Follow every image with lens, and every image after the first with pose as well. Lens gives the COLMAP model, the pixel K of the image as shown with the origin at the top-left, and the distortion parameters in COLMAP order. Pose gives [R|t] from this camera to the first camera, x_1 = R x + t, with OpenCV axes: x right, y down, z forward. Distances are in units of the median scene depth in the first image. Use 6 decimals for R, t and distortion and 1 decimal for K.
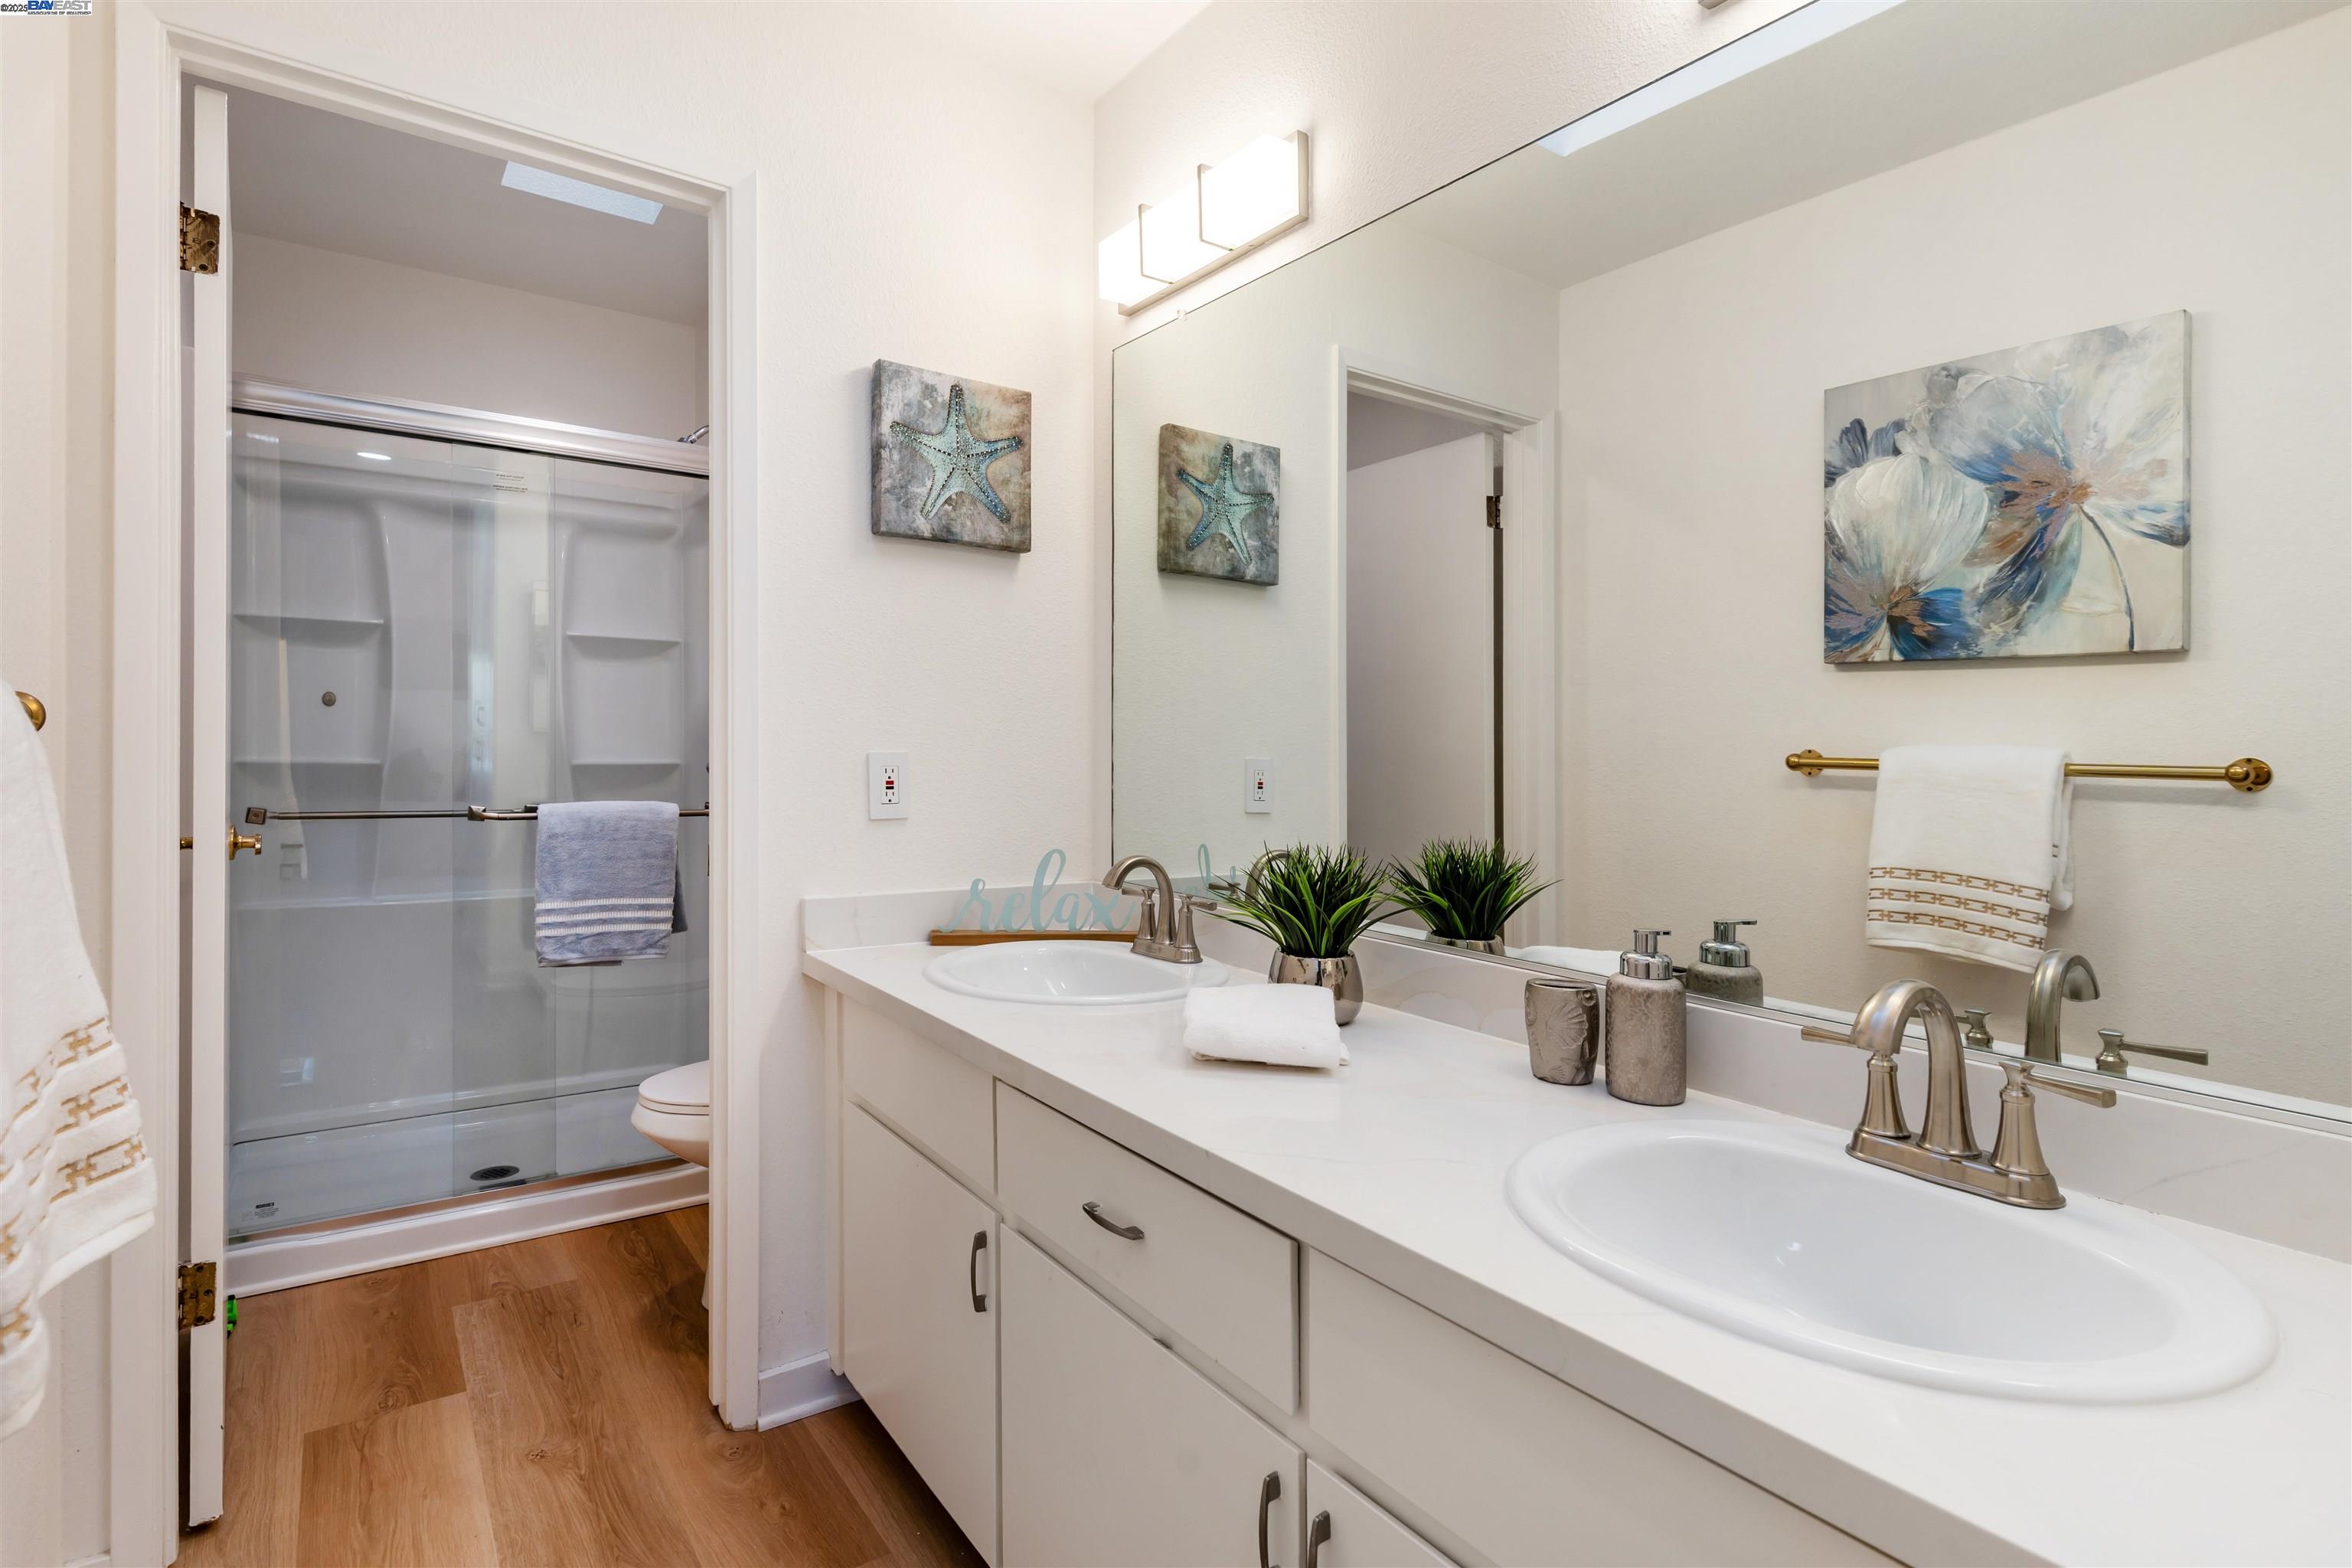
lens RADIAL K [[1176.8, 0, 1186.3], [0, 1176.8, 780.7], [0, 0, 1]] dist [-0.001090, 0.000526]
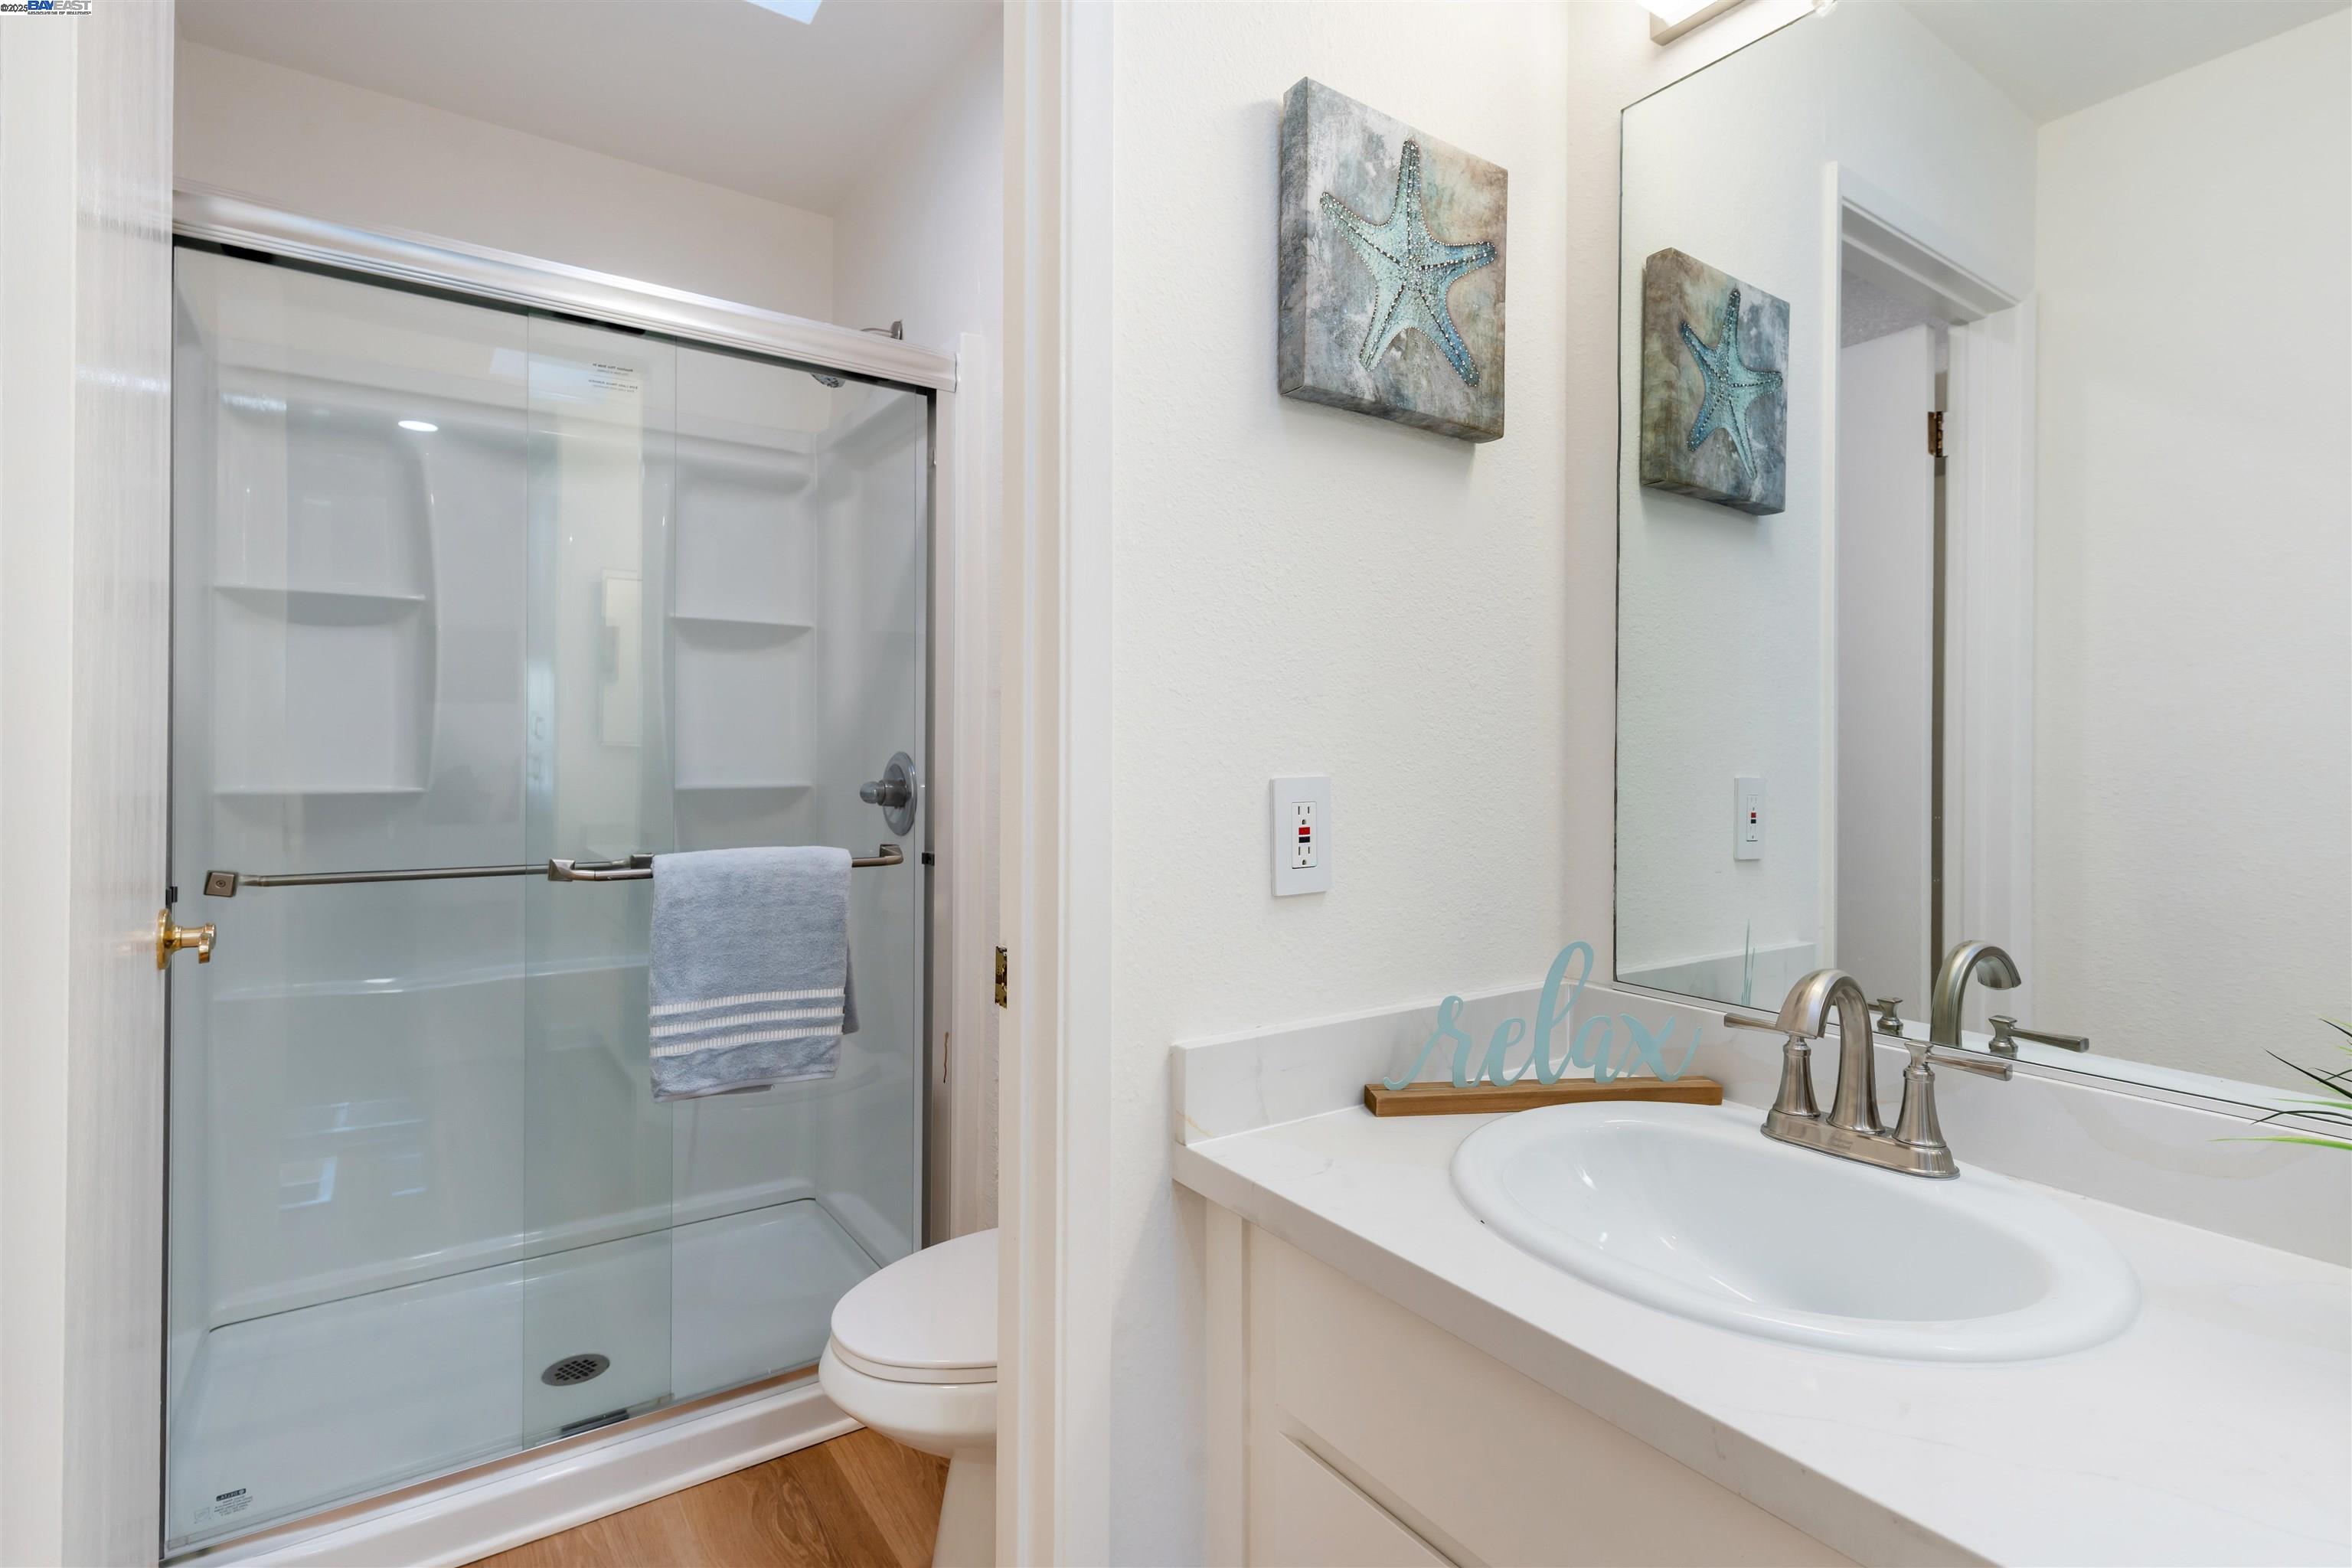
lens RADIAL K [[1138.3, 0, 1197.0], [0, 1138.3, 760.7], [0, 0, 1]] dist [0.001166, 0.000163]
pose [[0.999946, -0.009321, -0.004659, -0.259383], [0.009213, 0.999702, -0.022591, -0.017526], [0.004868, 0.022547, 0.999734, 0.385183]]
